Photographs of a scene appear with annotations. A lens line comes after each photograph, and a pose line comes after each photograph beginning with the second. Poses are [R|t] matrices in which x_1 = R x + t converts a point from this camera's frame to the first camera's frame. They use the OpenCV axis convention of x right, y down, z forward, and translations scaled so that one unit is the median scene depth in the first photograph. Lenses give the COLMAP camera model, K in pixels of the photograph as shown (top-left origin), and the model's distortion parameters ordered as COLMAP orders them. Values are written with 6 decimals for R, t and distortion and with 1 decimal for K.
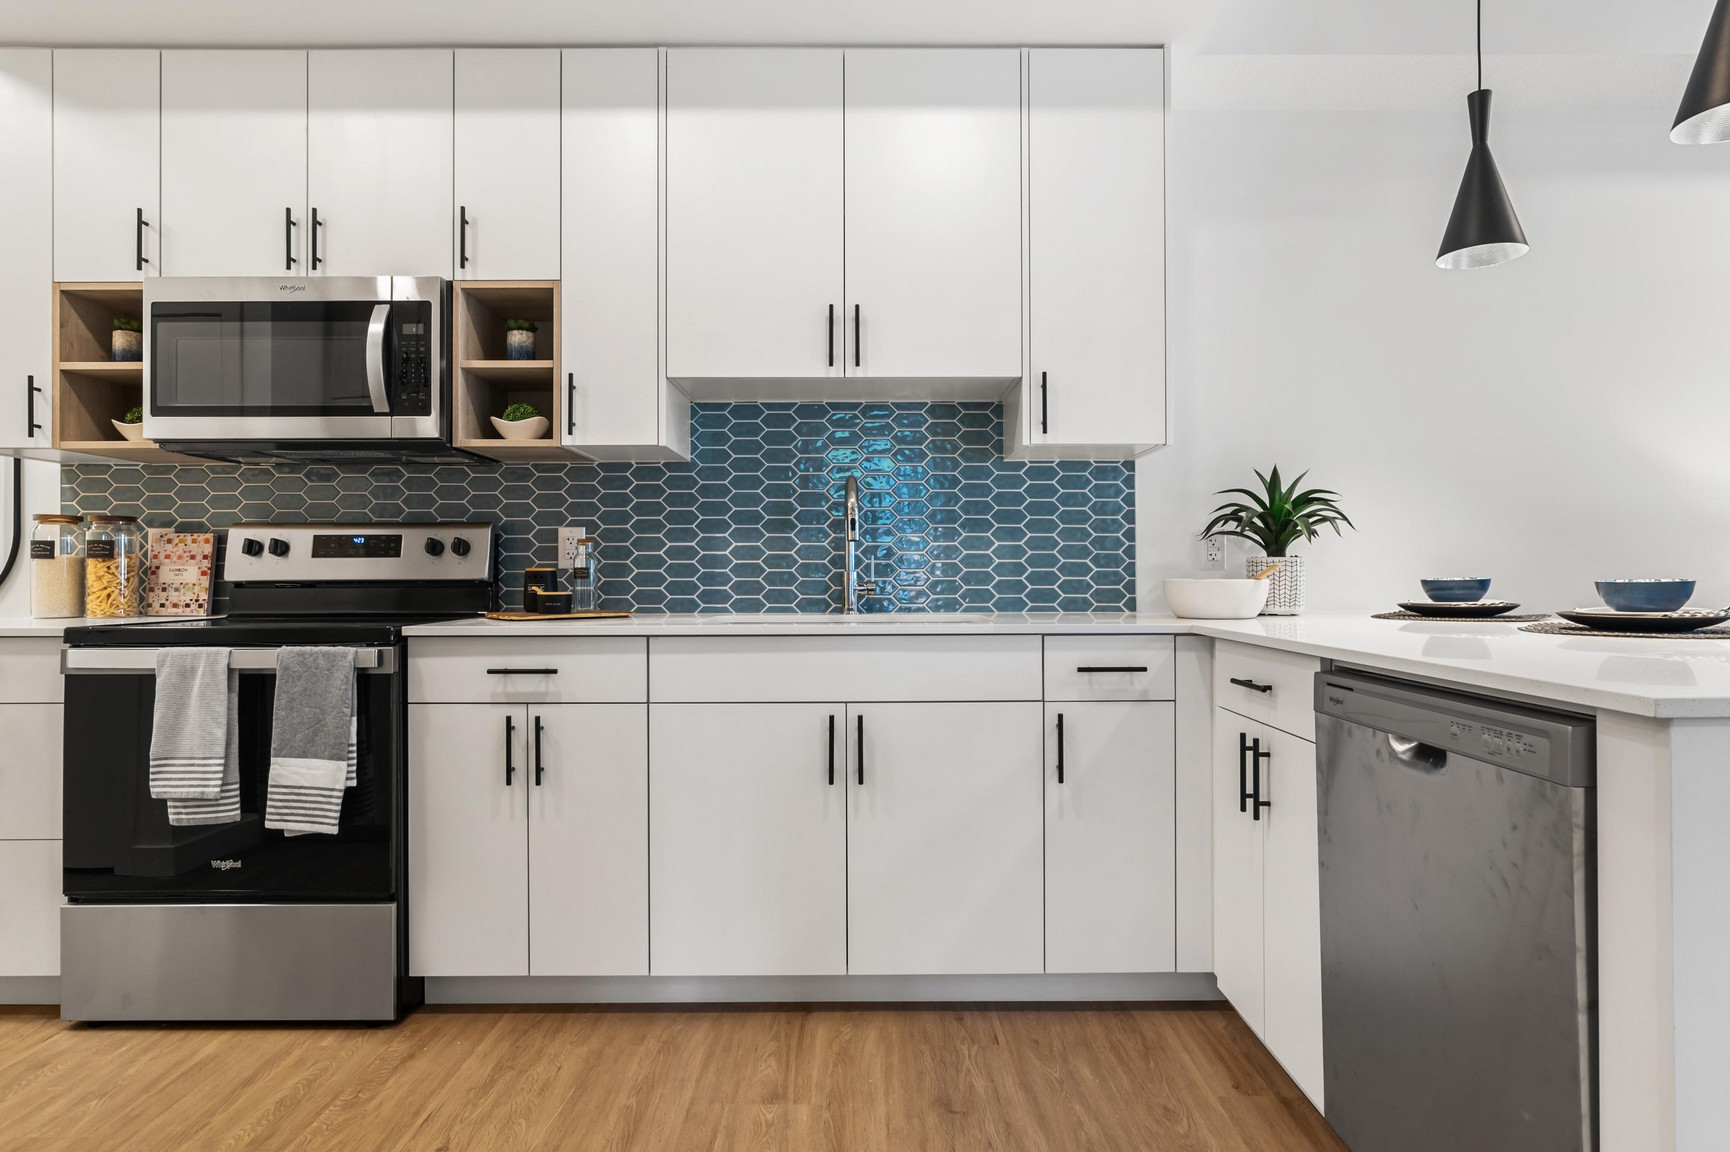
lens RADIAL K [[968.7, 0, 872.3], [0, 968.7, 568.4], [0, 0, 1]] dist [-0.009958, 0.006180]
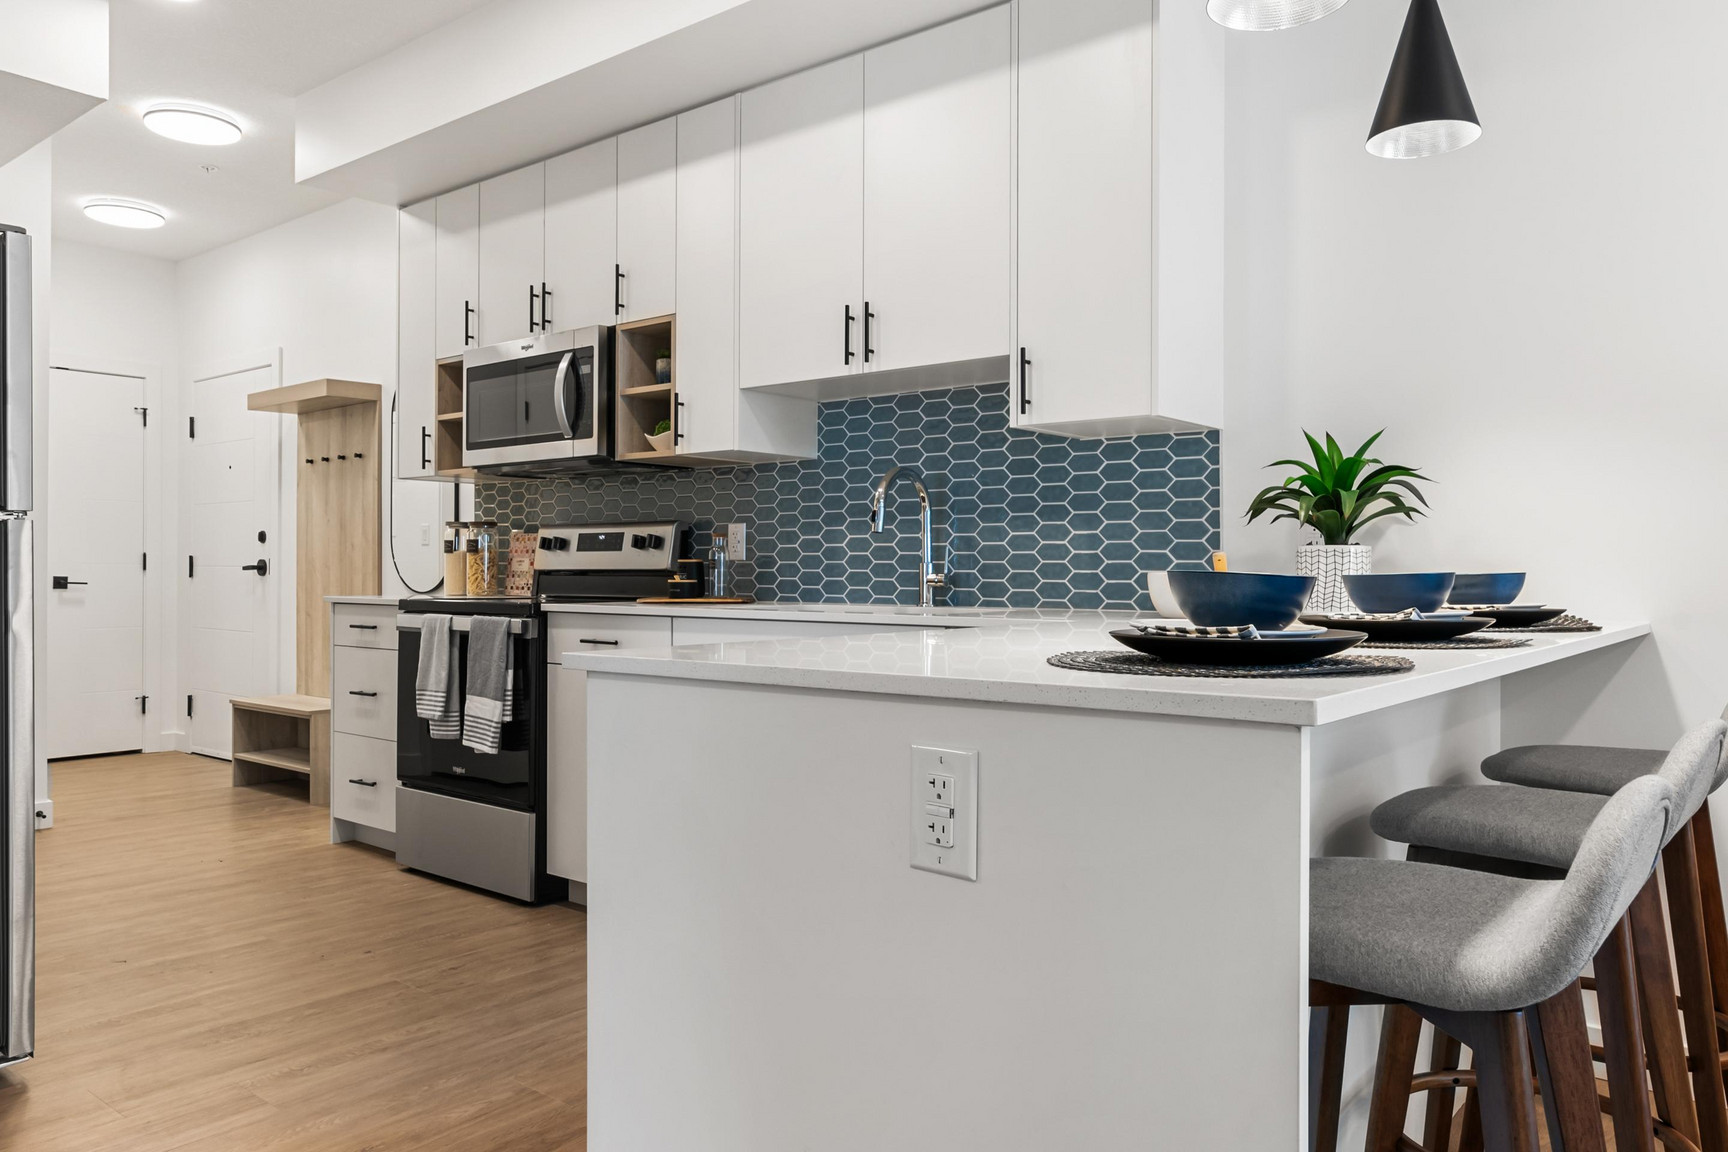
lens RADIAL K [[1229.4, 0, 873.1], [0, 1229.4, 572.4], [0, 0, 1]] dist [-0.002528, -0.001057]
pose [[0.776046, 0.006461, -0.630643, 0.802157], [-0.001381, 0.999963, 0.008545, 0.002363], [0.630675, -0.005760, 0.776026, -0.005774]]
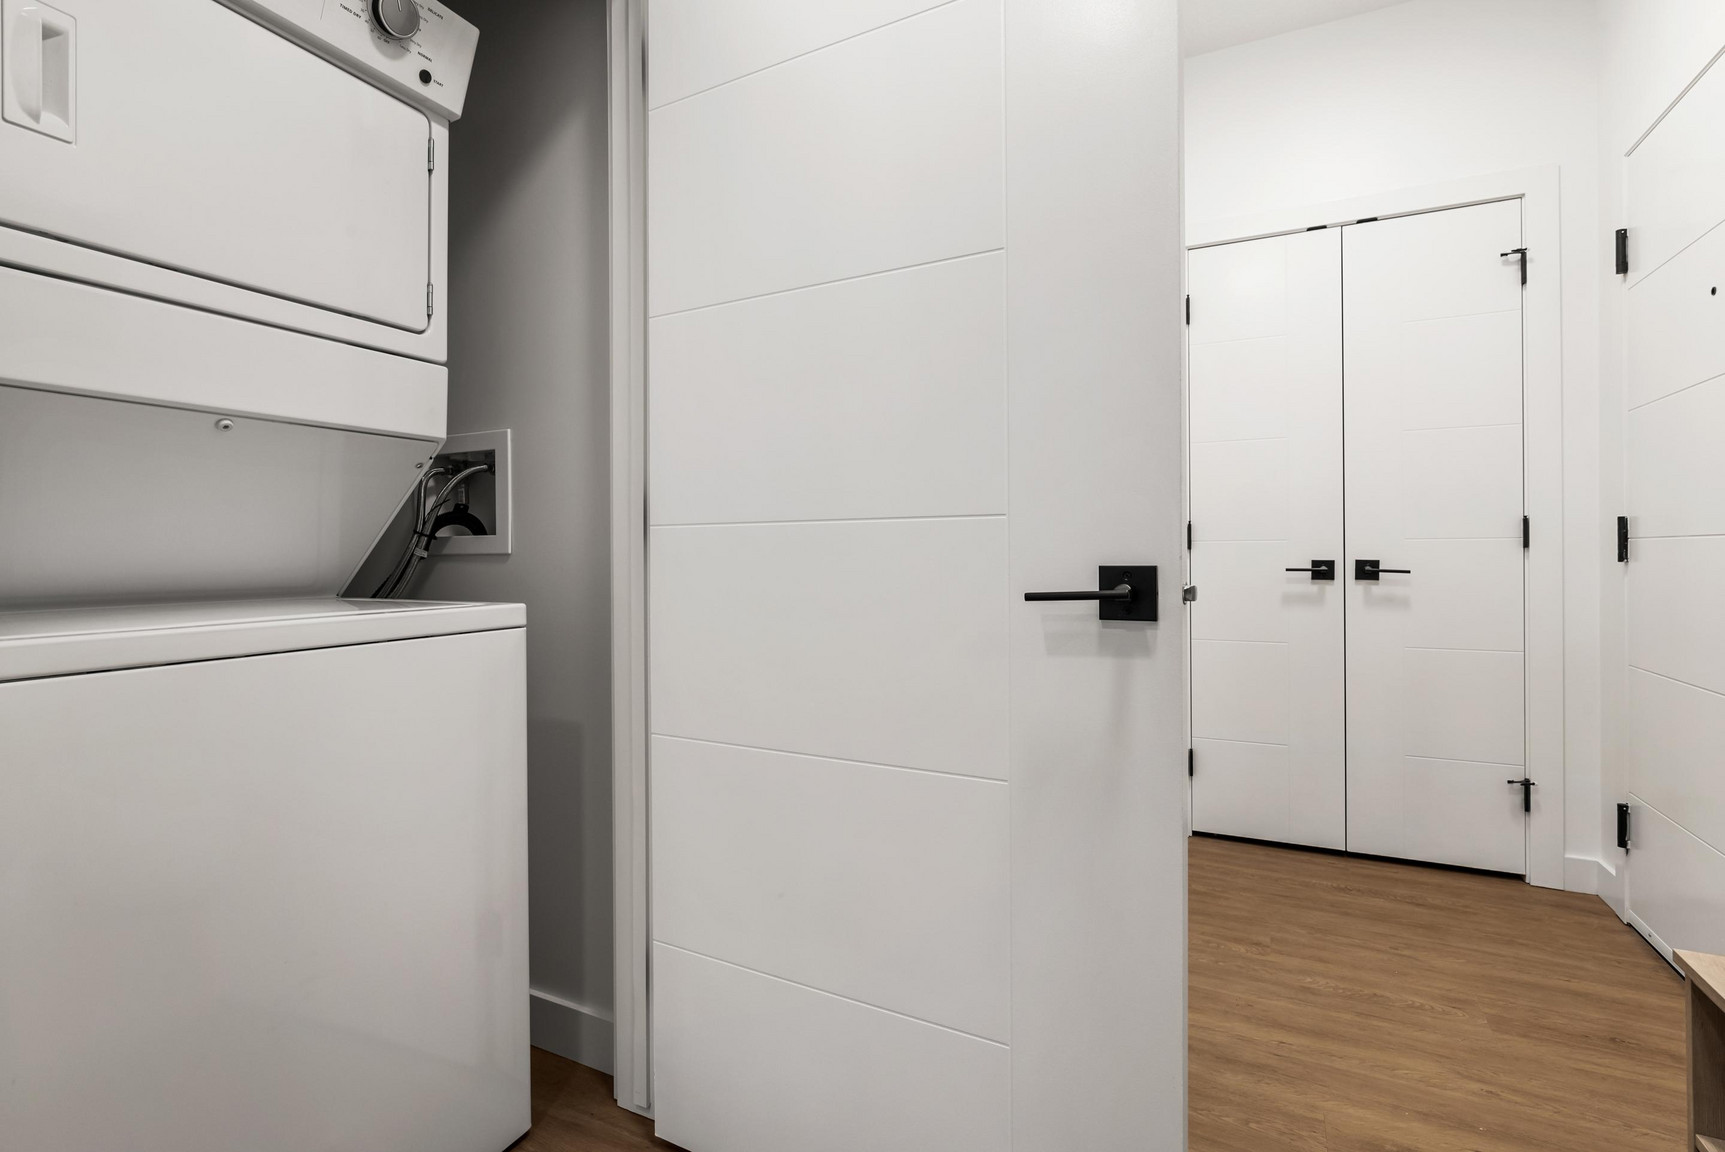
lens RADIAL K [[805.8, 0, 840.1], [0, 805.8, 553.6], [0, 0, 1]] dist [-0.009852, 0.004016]
pose [[-0.464878, 0.016456, -0.885222, -0.909242], [0.022290, 0.999728, 0.006879, 0.004054], [0.885094, -0.016533, -0.465118, 0.796951]]
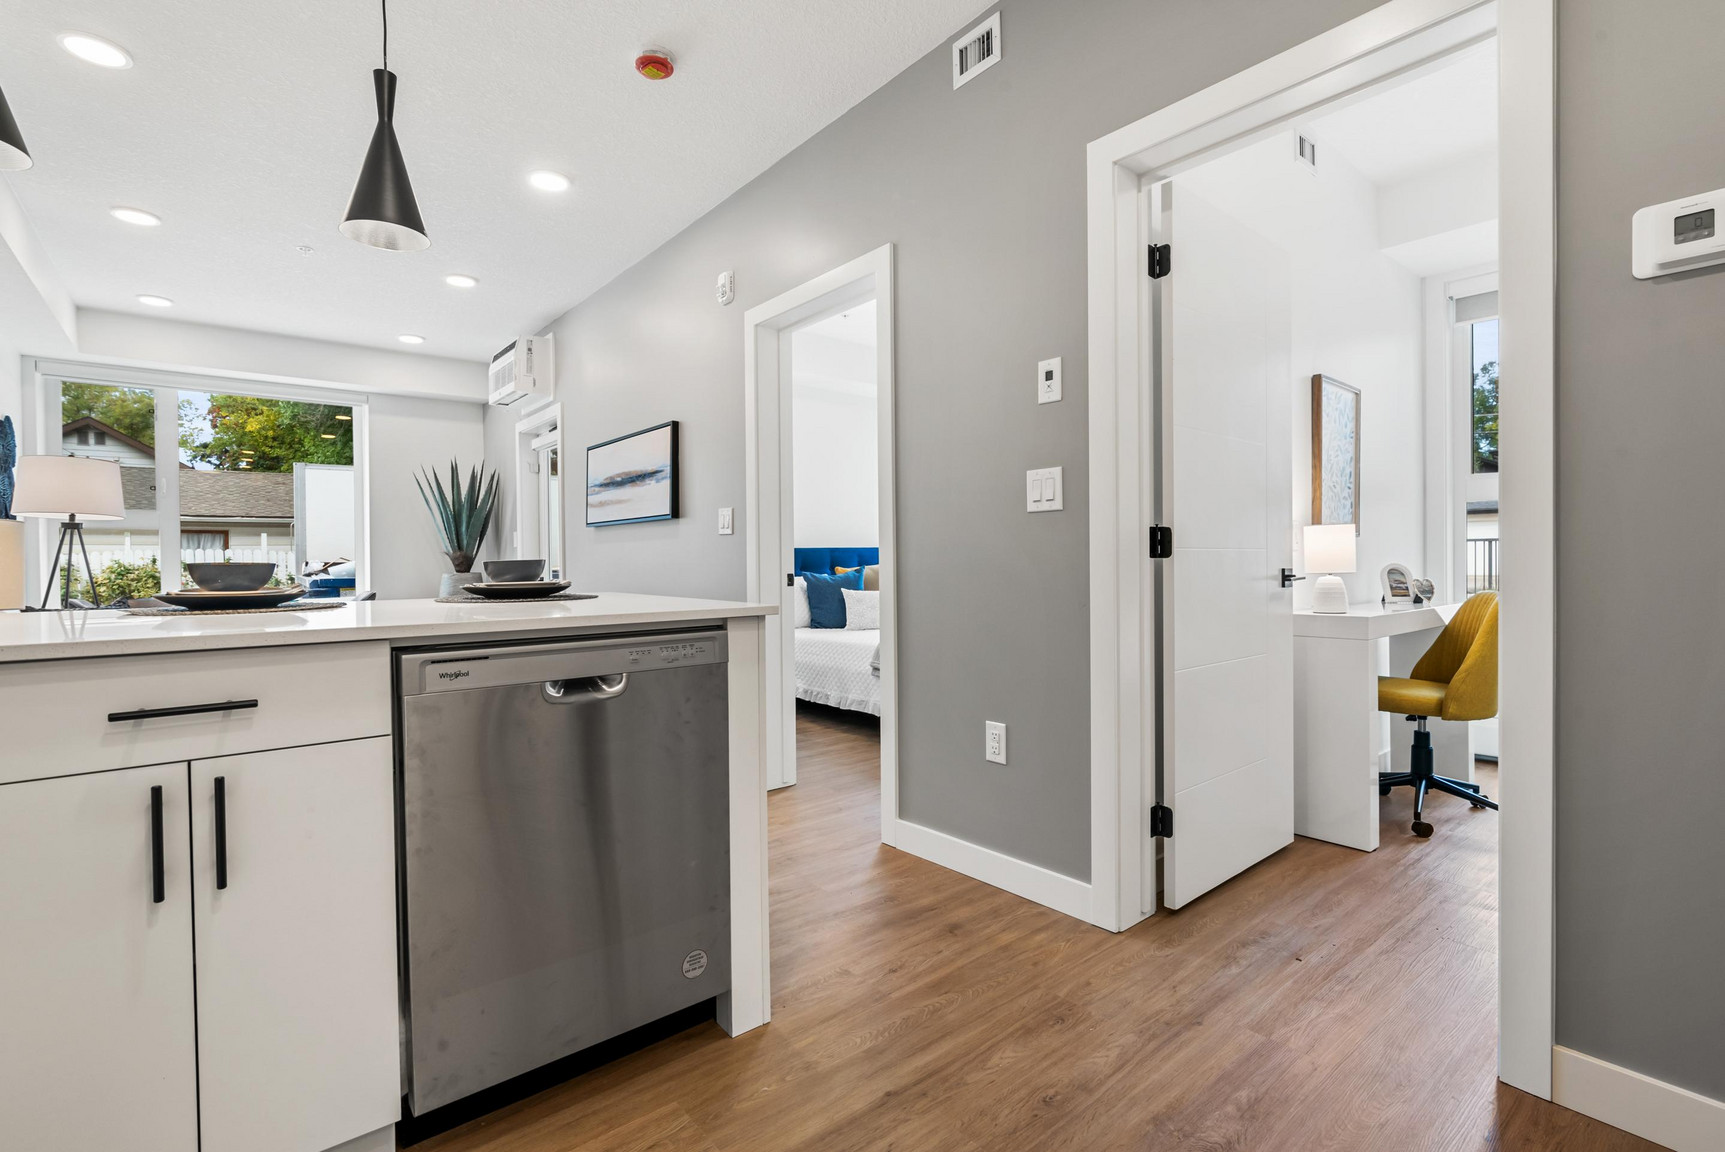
lens RADIAL K [[805.8, 0, 880.1], [0, 805.8, 565.8], [0, 0, 1]] dist [-0.009852, 0.004016]
pose [[-0.643972, 0.004308, 0.765037, -0.296801], [0.008486, 0.999963, 0.001511, 0.013253], [-0.765002, 0.007465, -0.643984, 0.744963]]
